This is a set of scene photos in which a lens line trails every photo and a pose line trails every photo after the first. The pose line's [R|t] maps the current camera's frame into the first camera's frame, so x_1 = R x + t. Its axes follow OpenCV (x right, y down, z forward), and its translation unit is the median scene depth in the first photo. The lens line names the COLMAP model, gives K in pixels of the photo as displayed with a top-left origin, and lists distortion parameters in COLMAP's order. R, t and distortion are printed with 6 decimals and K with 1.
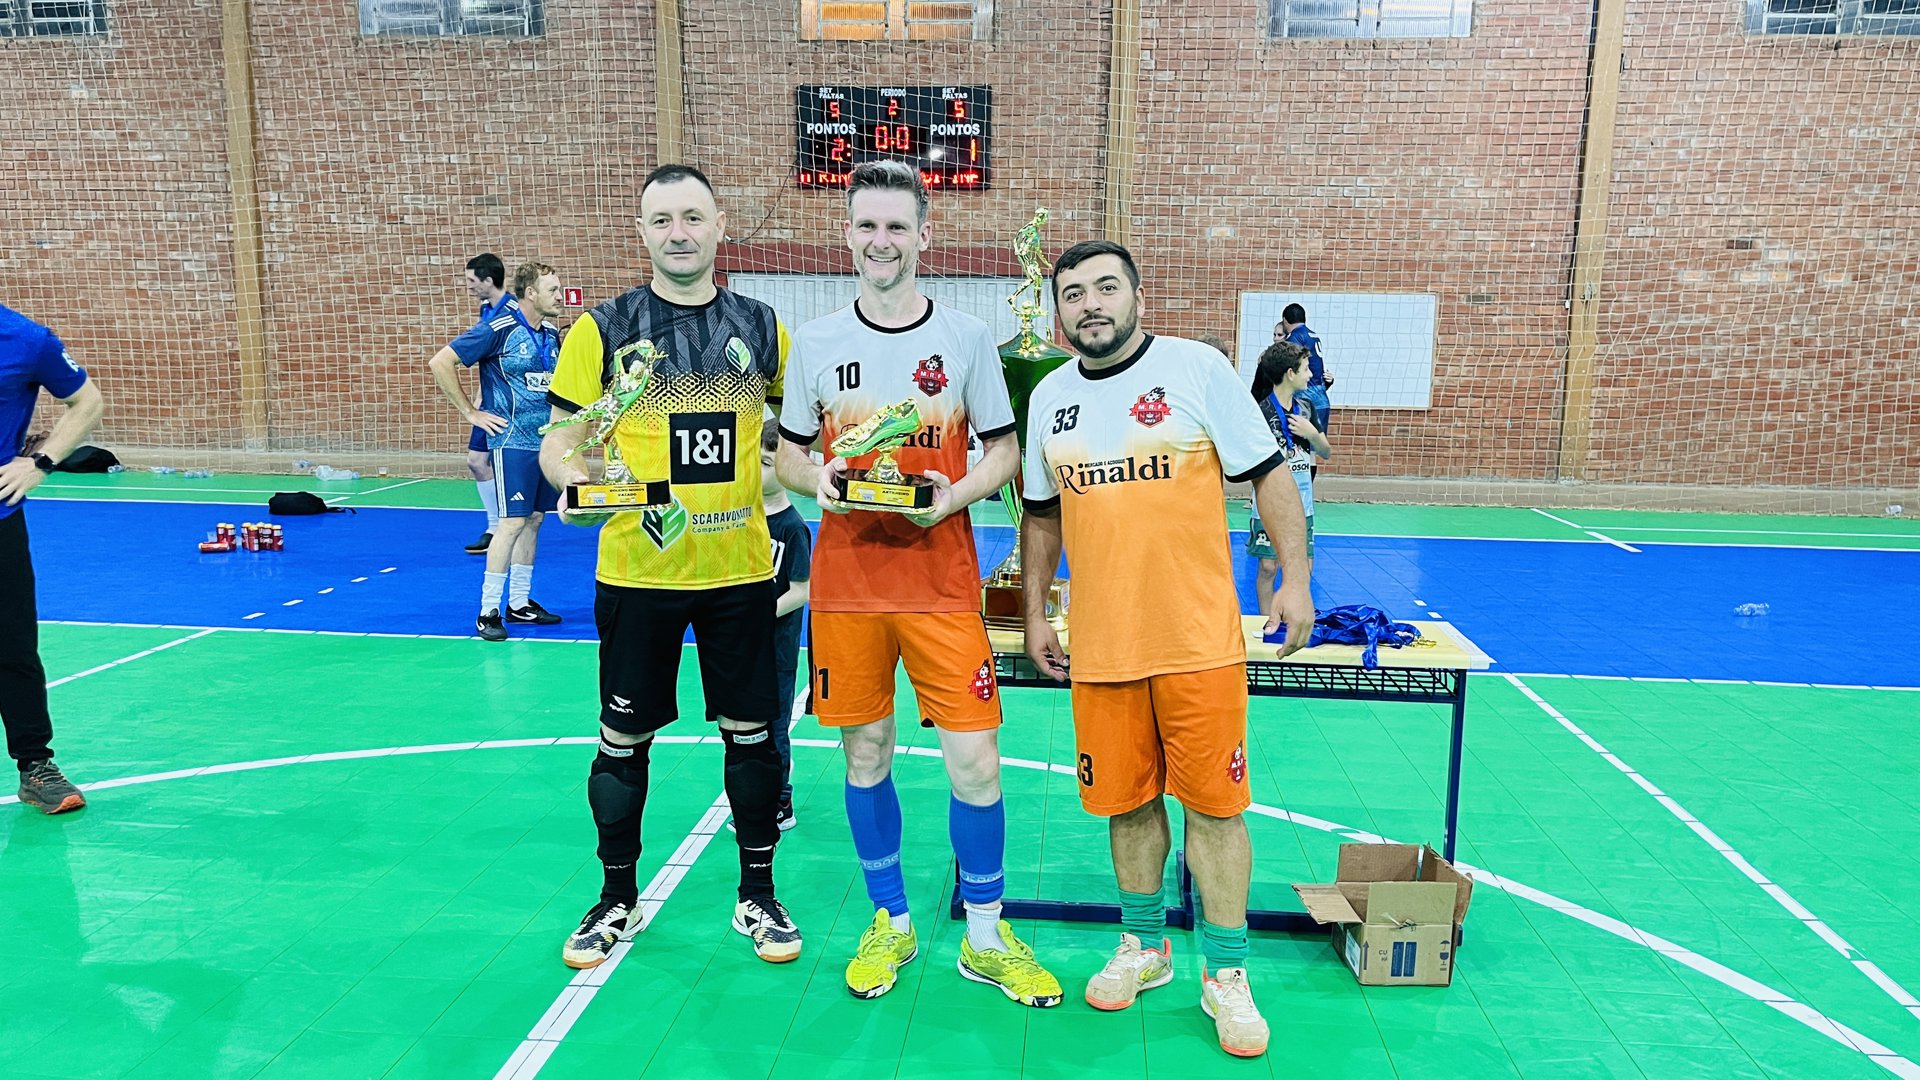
lens RADIAL K [[1455.8, 0, 980.0], [0, 1455.8, 534.4], [0, 0, 1]] dist [0.062188, -0.077923]
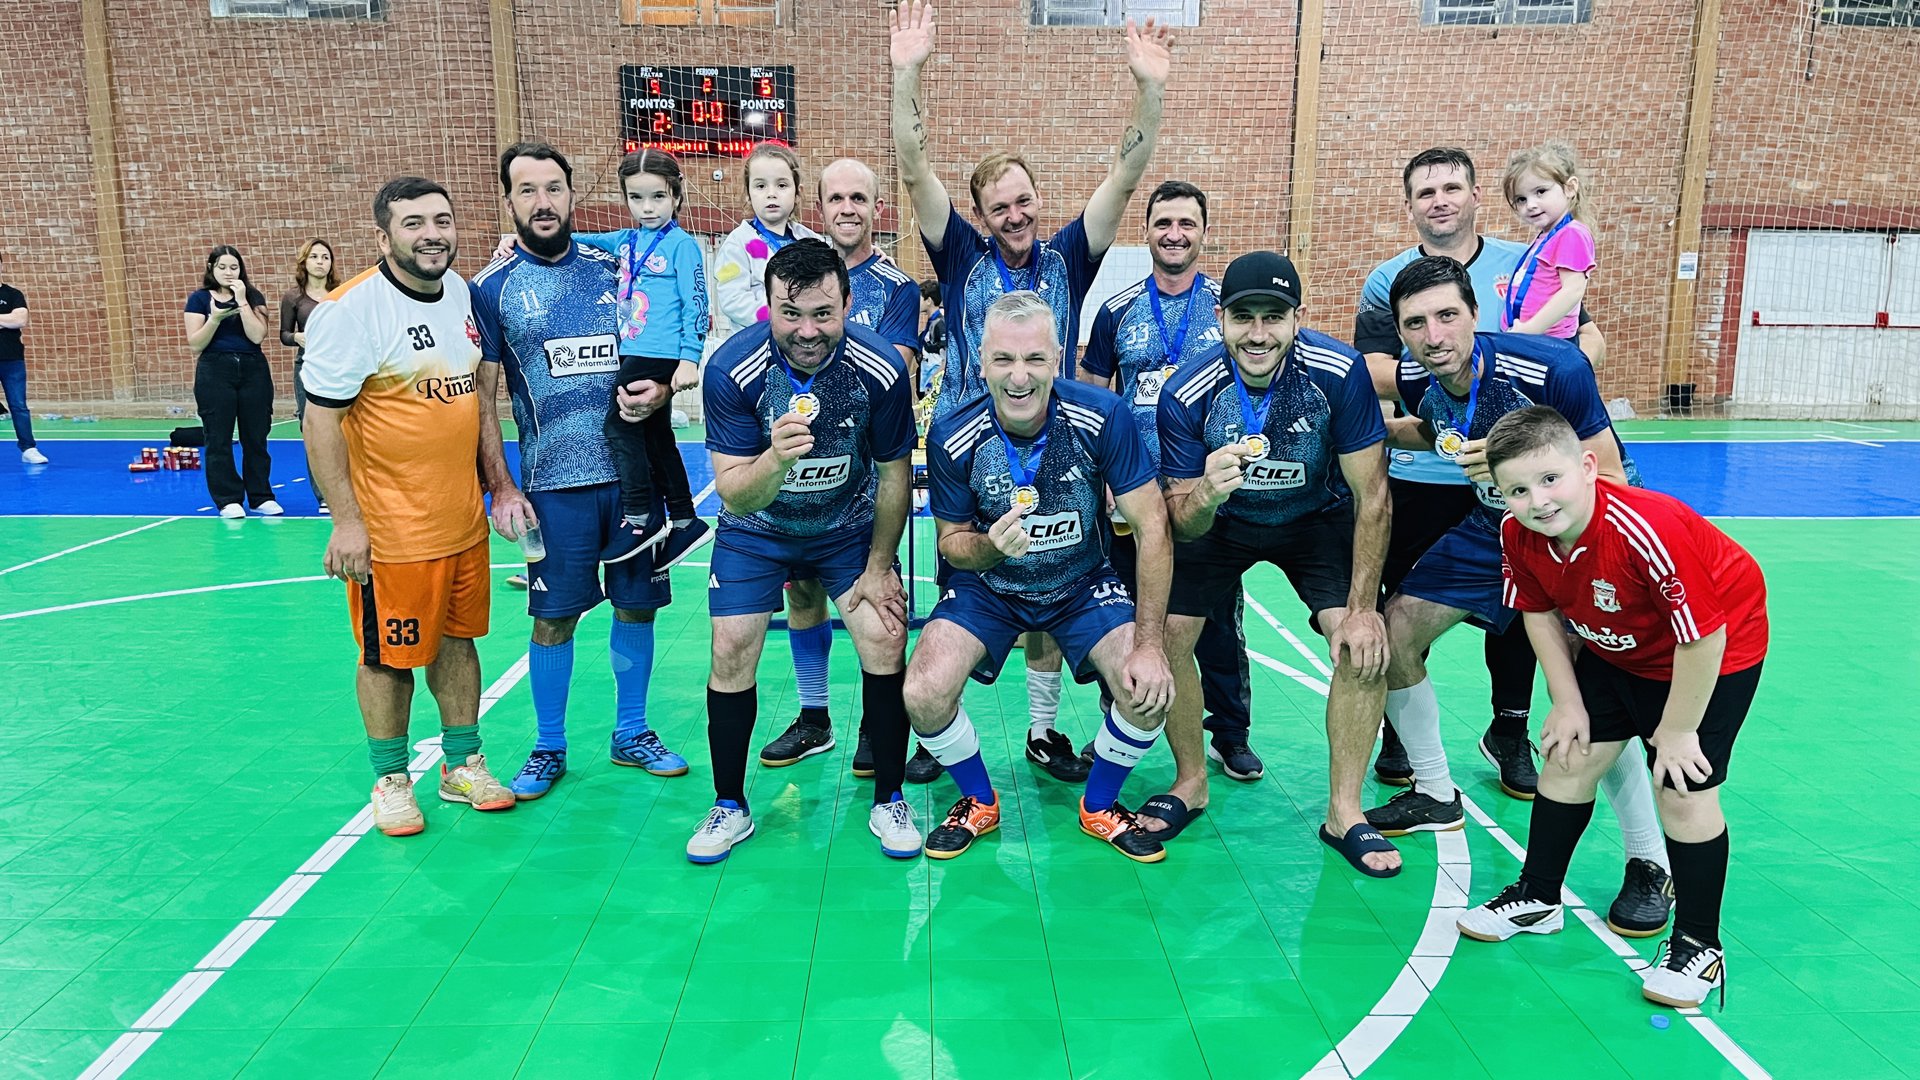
lens RADIAL K [[1455.8, 0, 961.0], [0, 1455.8, 535.9], [0, 0, 1]] dist [0.062188, -0.077923]
pose [[0.994454, -0.031294, 0.100405, 0.011870], [0.028520, 0.999174, 0.028949, 0.031361], [-0.101228, -0.025925, 0.994525, -0.164143]]
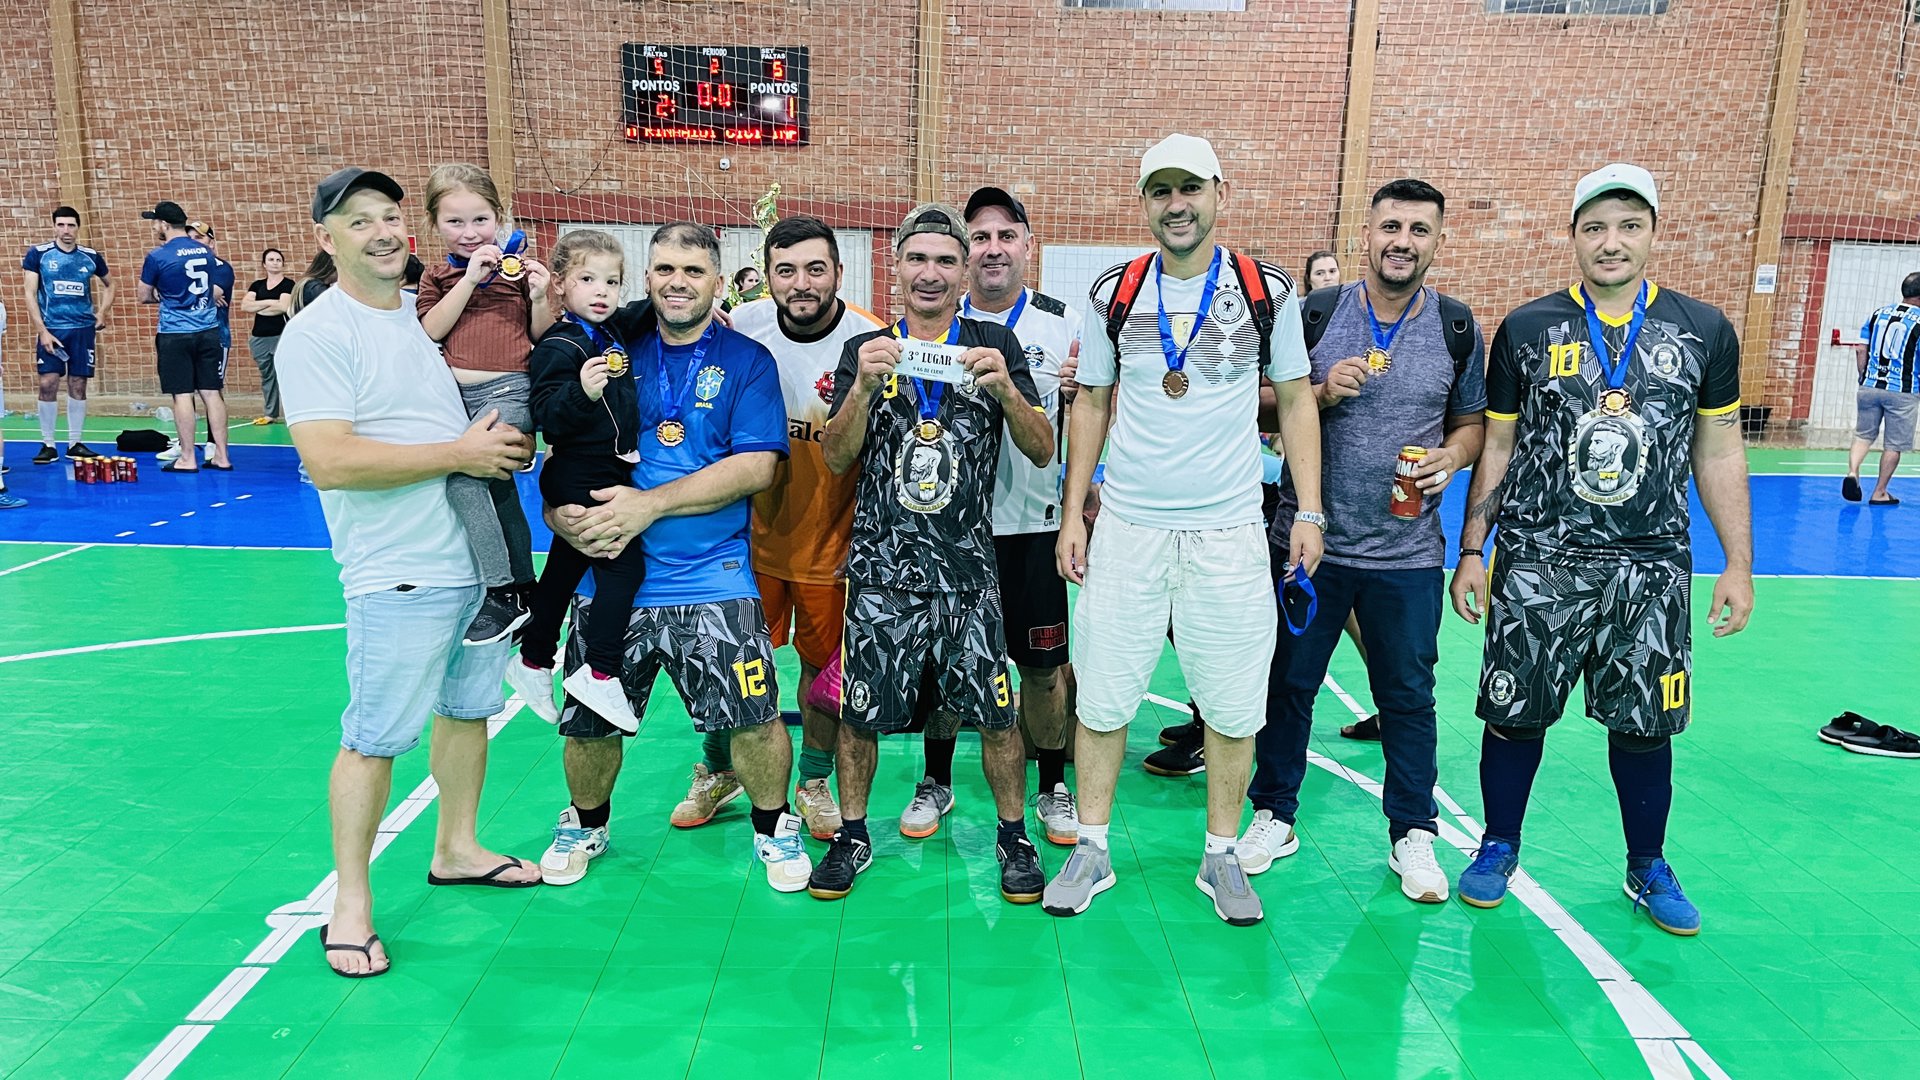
lens RADIAL K [[1455.8, 0, 963.8], [0, 1455.8, 542.6], [0, 0, 1]] dist [0.062188, -0.077923]
pose [[0.995682, -0.012883, 0.091929, 0.018513], [0.009132, 0.999113, 0.041110, 0.010571], [-0.092377, -0.040093, 0.994917, -0.085764]]
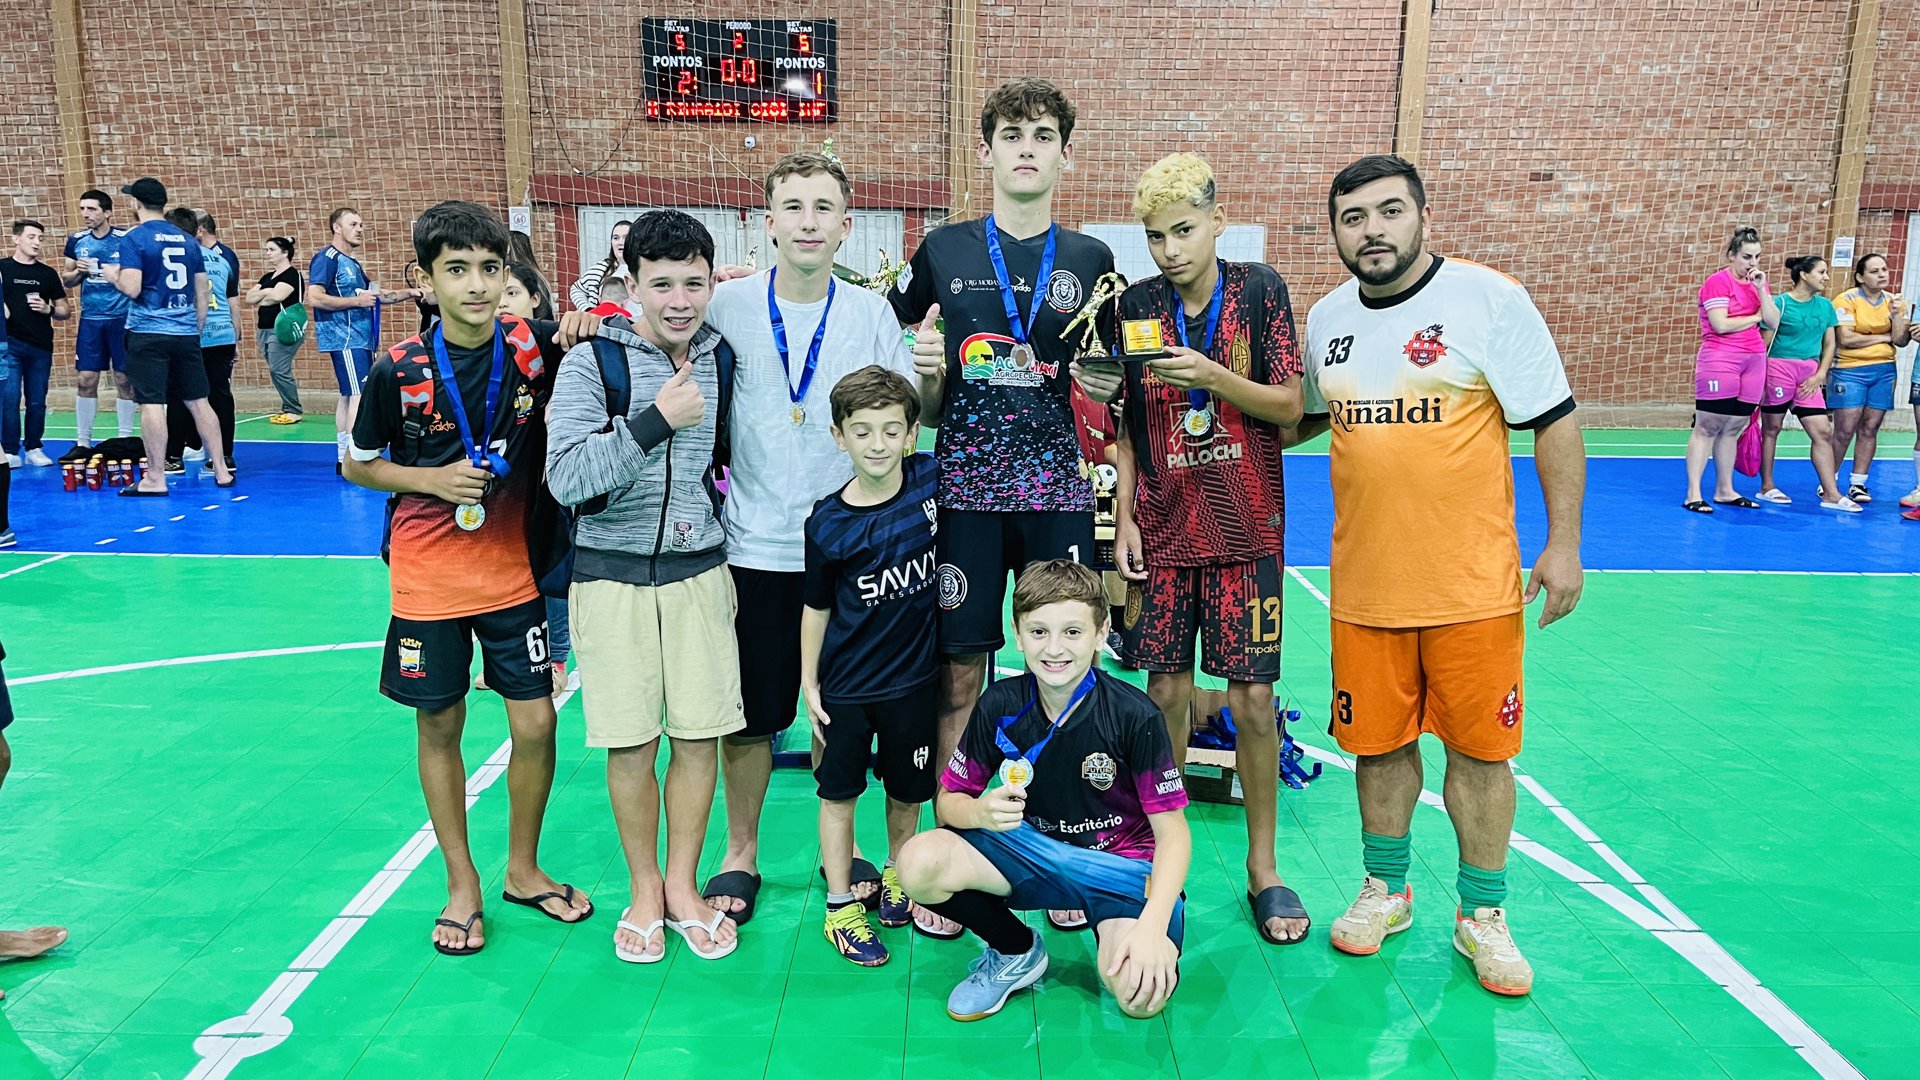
lens RADIAL K [[1455.8, 0, 970.2], [0, 1455.8, 526.6], [0, 0, 1]] dist [0.062188, -0.077923]
pose [[0.996631, -0.020564, 0.079393, 0.013361], [0.017492, 0.999078, 0.039197, 0.007483], [-0.080126, -0.037676, 0.996072, -0.036592]]
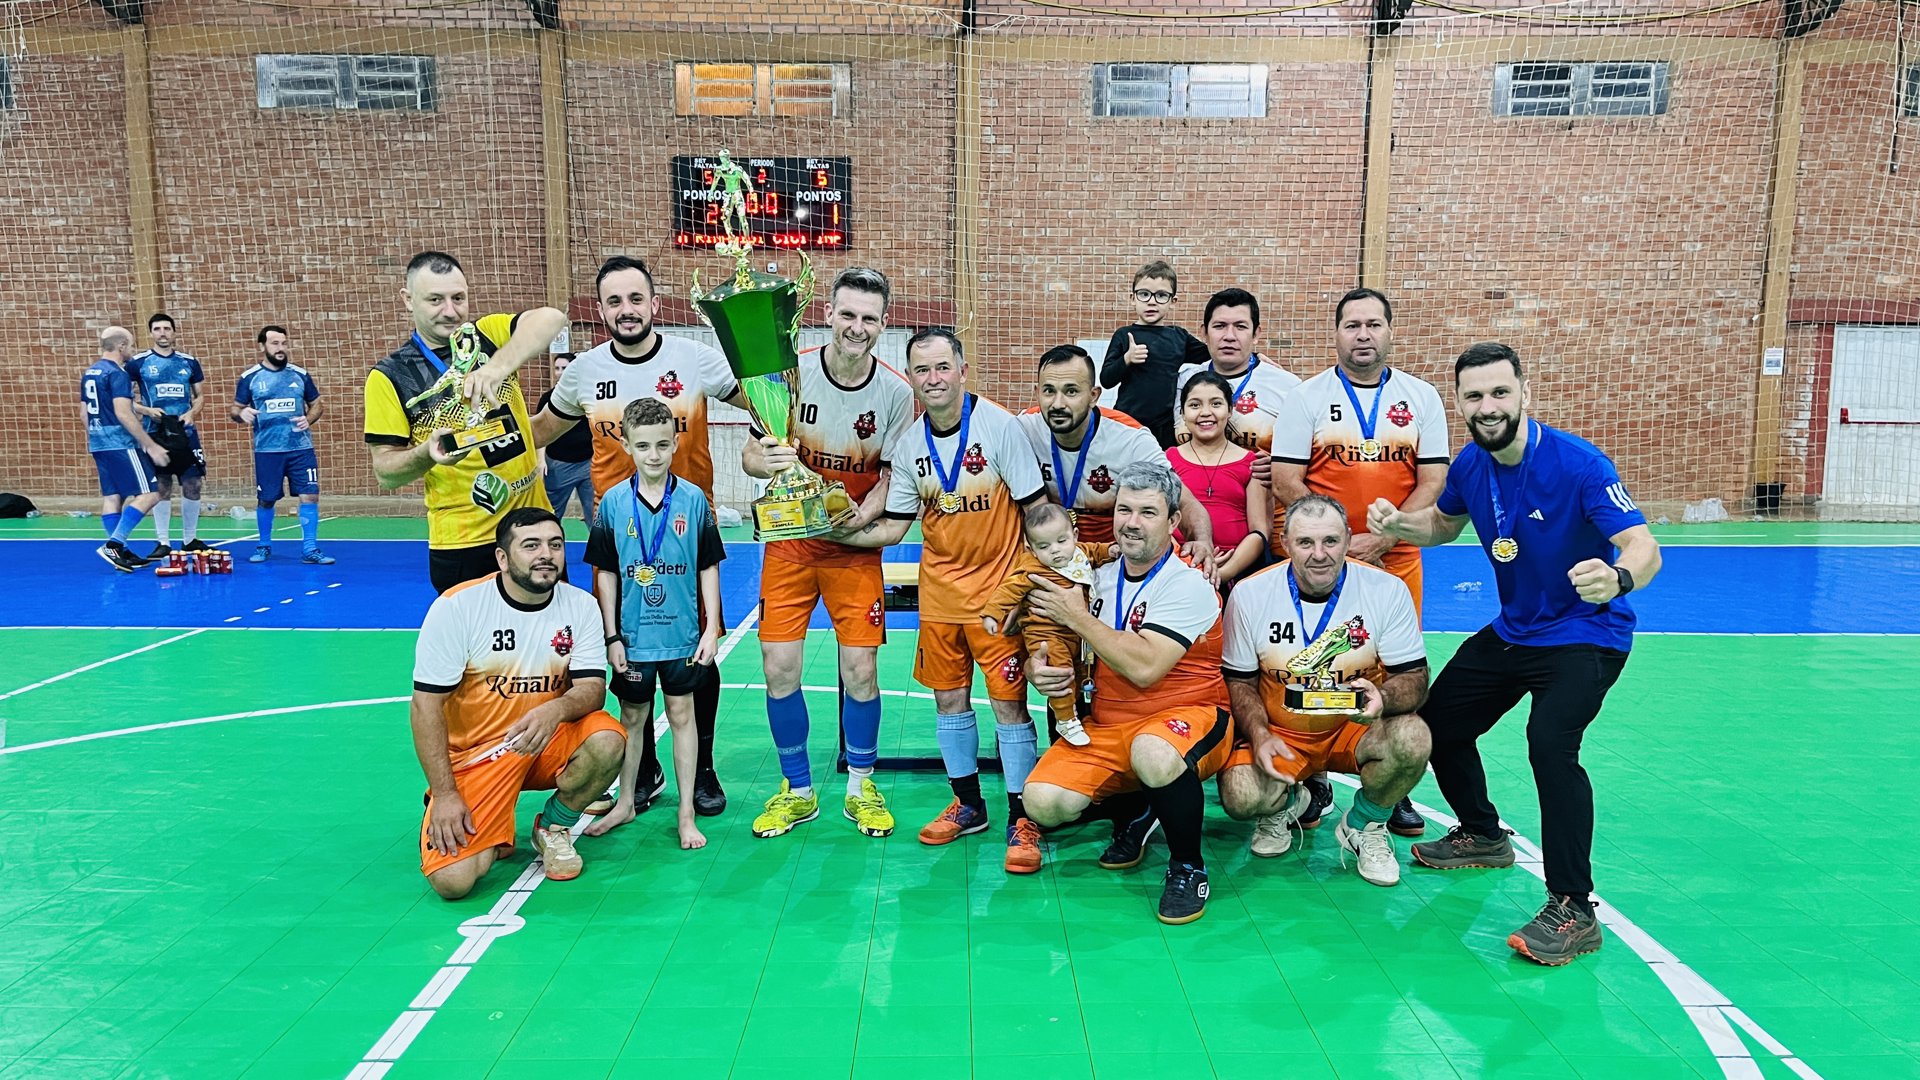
lens RADIAL K [[1455.8, 0, 984.0], [0, 1455.8, 548.5], [0, 0, 1]] dist [0.062188, -0.077923]
pose [[0.995309, -0.023048, 0.093961, -0.002699], [0.025286, 0.999423, -0.022699, 0.020438], [-0.093384, 0.024969, 0.995317, -0.116096]]
